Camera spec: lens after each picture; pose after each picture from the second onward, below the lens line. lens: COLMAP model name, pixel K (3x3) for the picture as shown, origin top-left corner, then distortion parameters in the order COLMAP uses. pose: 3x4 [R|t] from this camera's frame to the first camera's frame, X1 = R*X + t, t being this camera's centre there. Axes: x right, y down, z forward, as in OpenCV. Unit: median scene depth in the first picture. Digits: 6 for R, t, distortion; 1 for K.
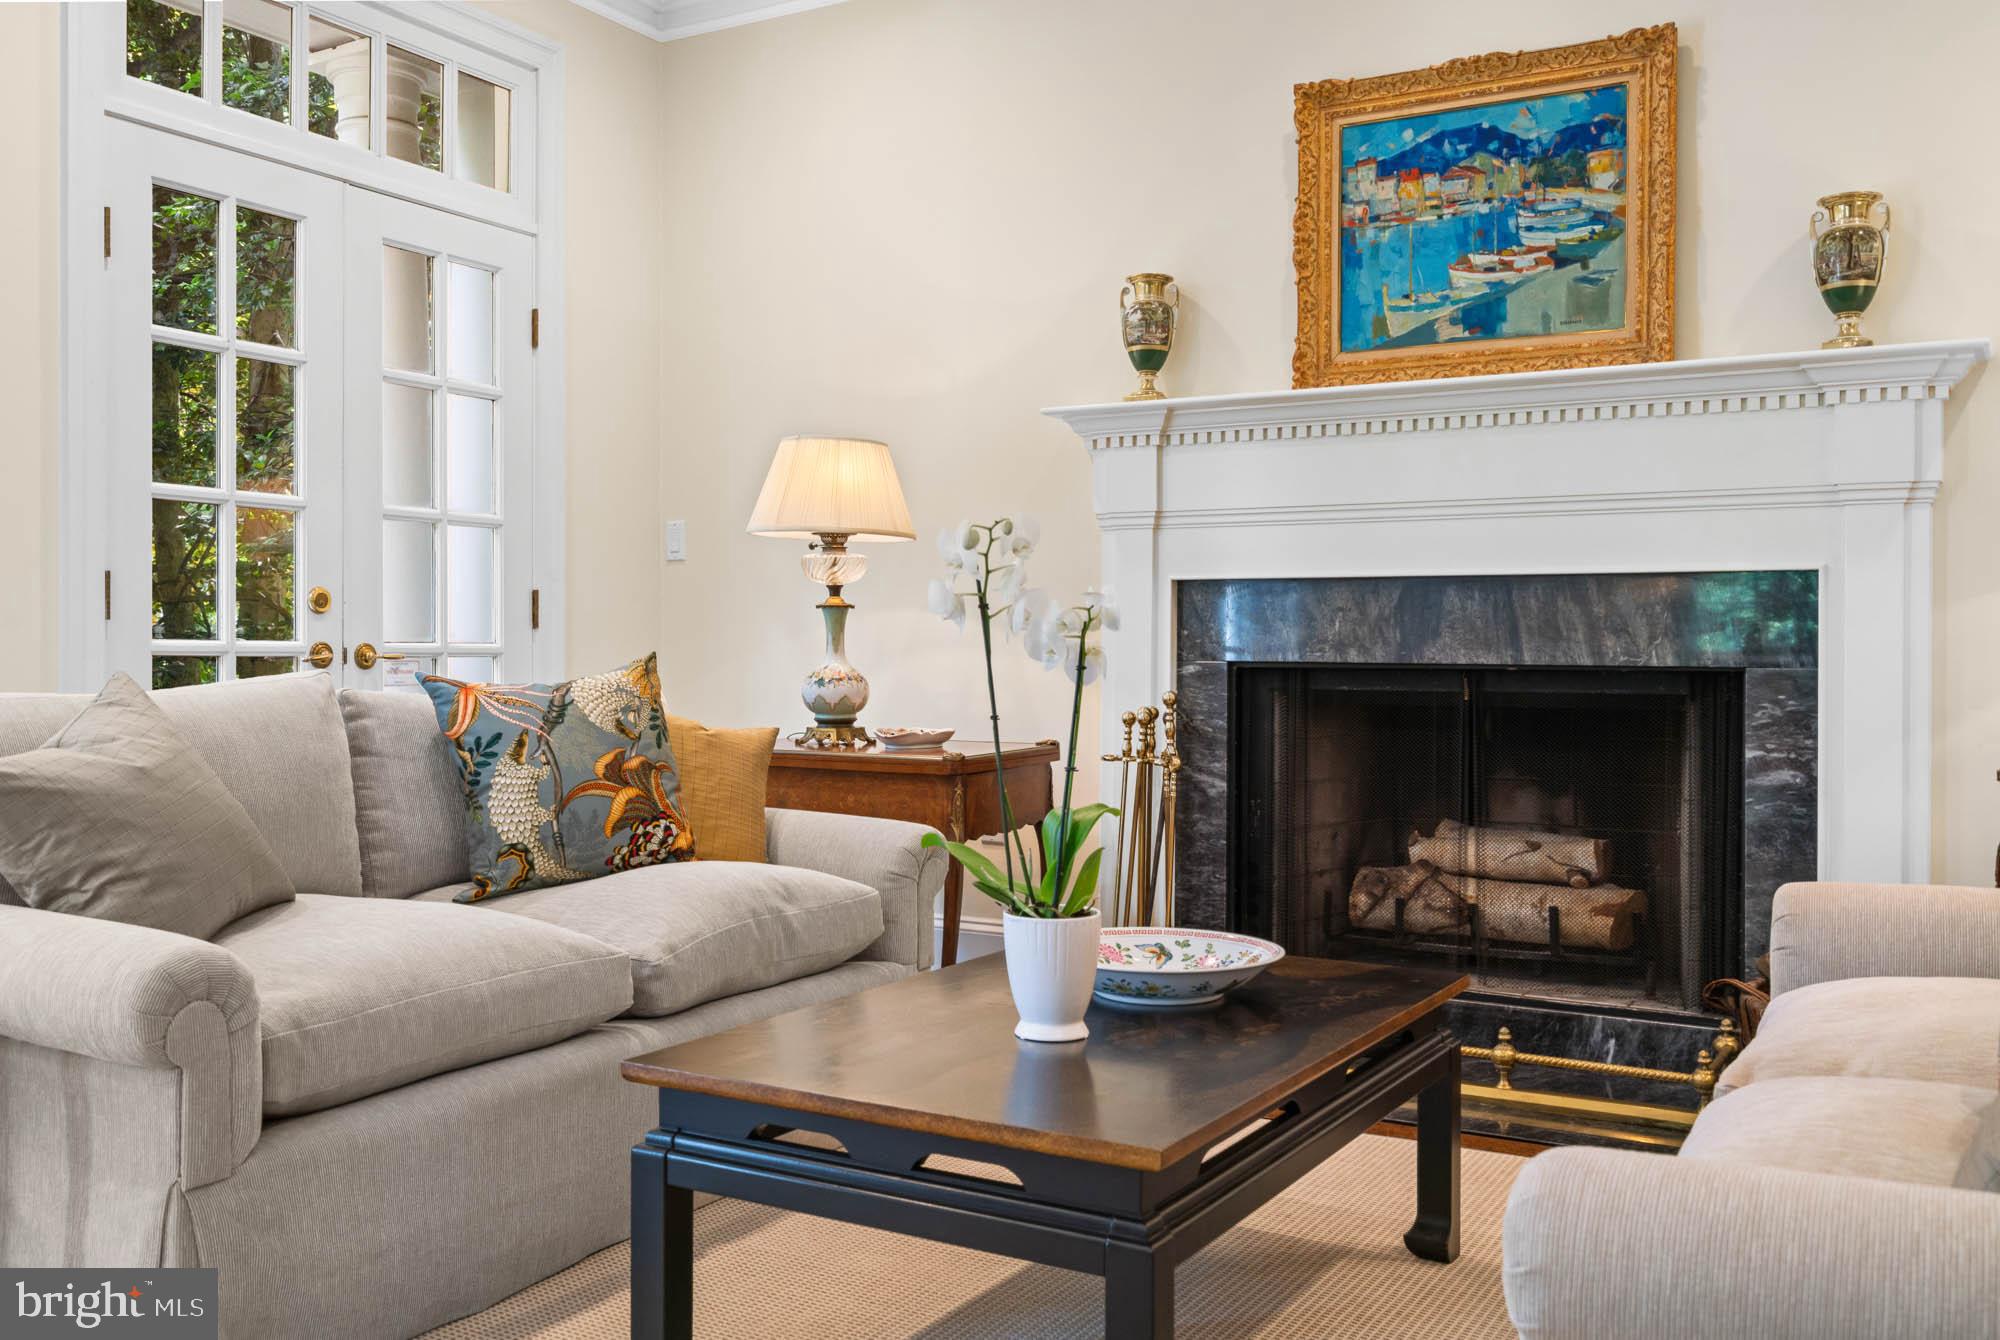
lens RADIAL K [[1760.1, 0, 1002.6], [0, 1760.1, 667.5], [0, 0, 1]] dist [0.016081, 0.010154]
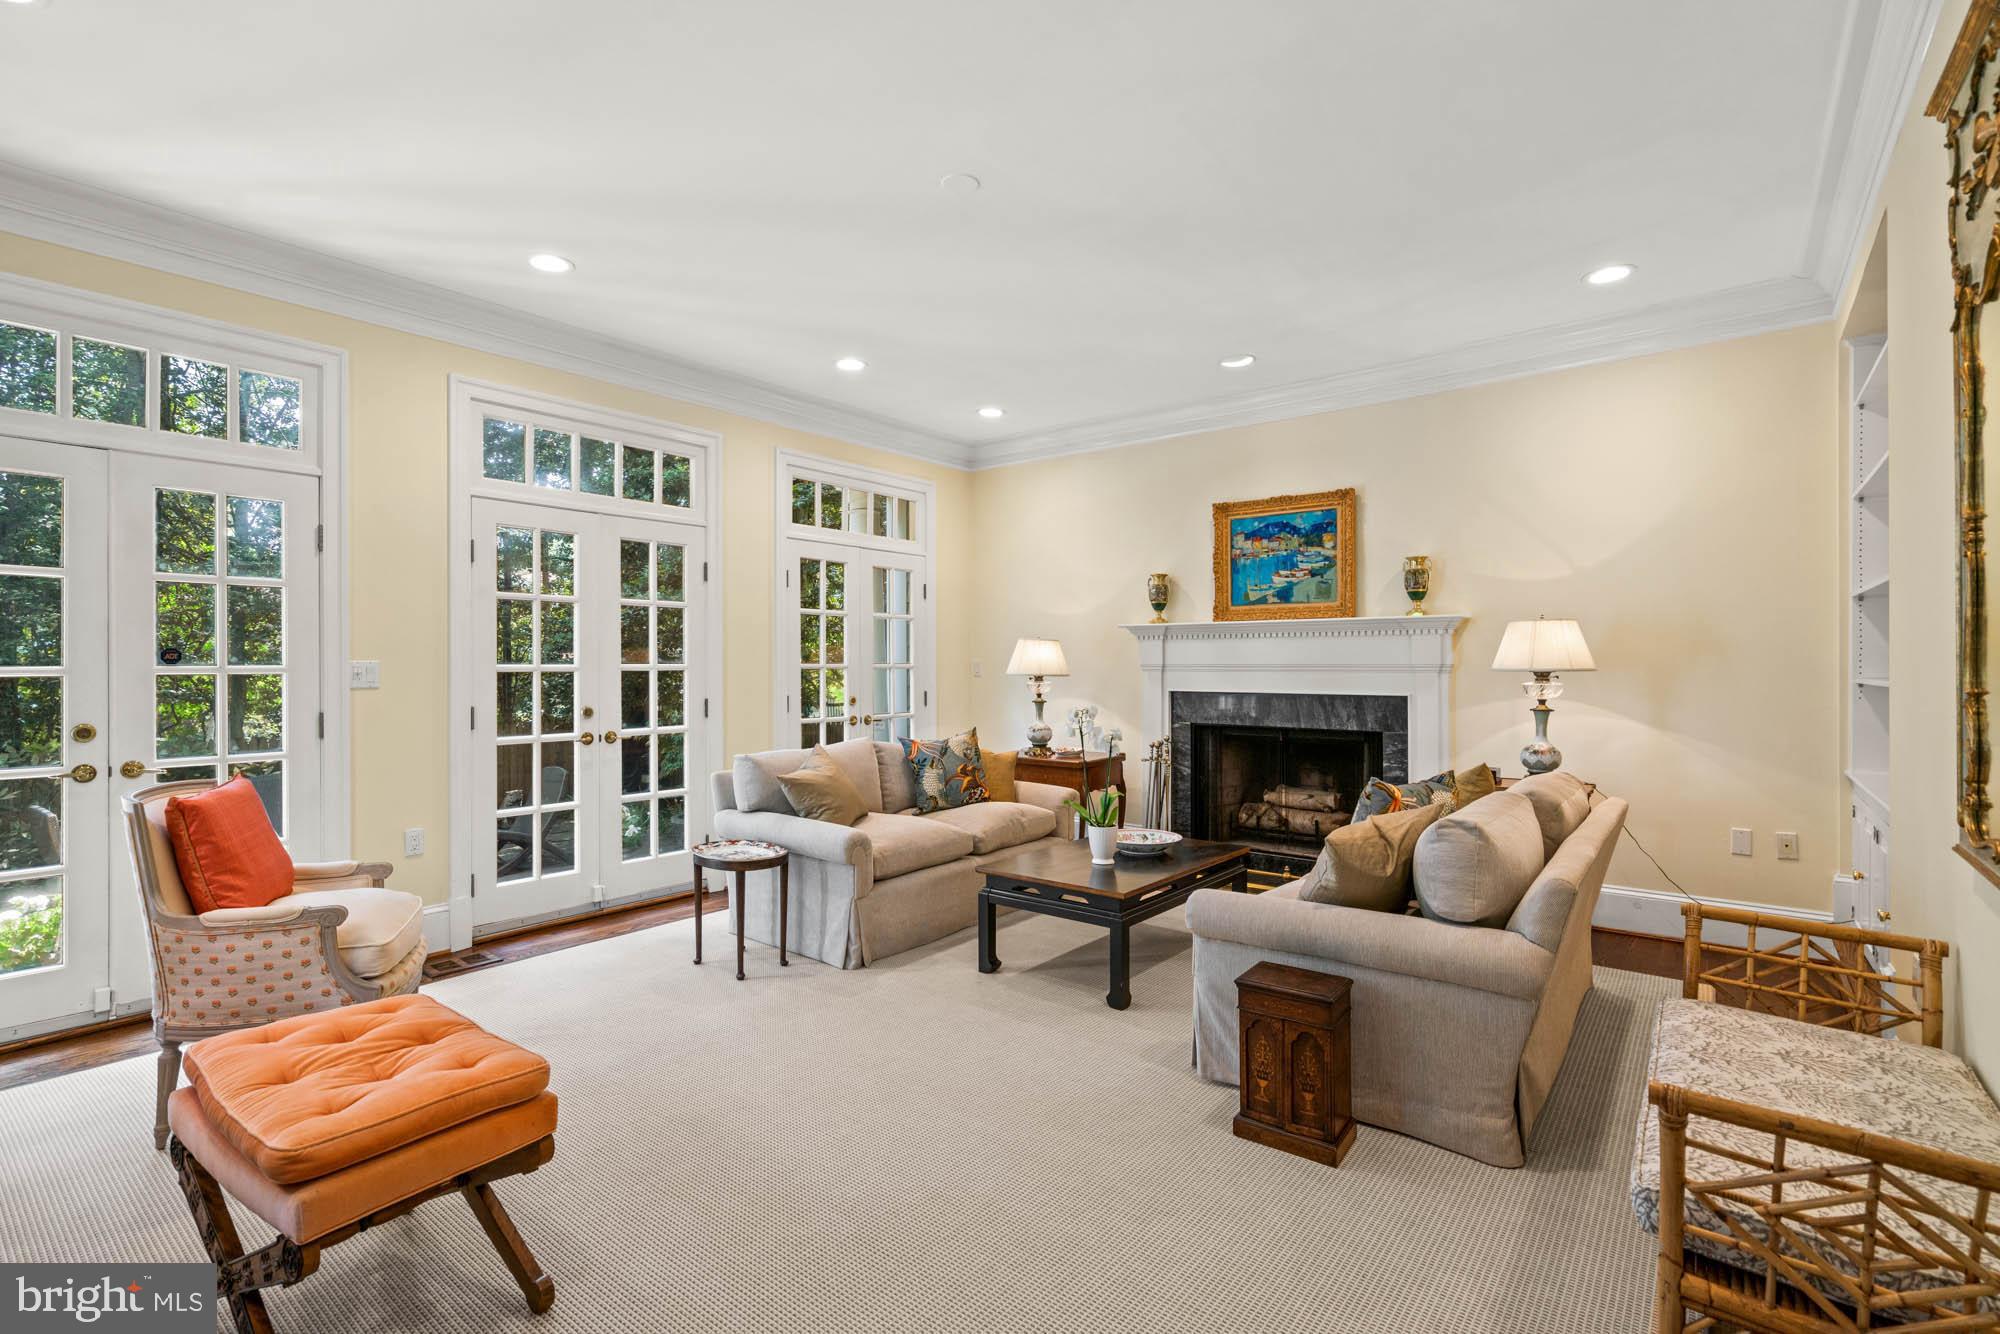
lens RADIAL K [[915.1, 0, 984.7], [0, 915.1, 678.4], [0, 0, 1]] dist [-0.000932, 0.001491]
pose [[0.987328, -0.007844, -0.158496, 0.048811], [0.007788, 0.999969, -0.000976, -0.080071], [0.158499, -0.000271, 0.987359, -0.429183]]
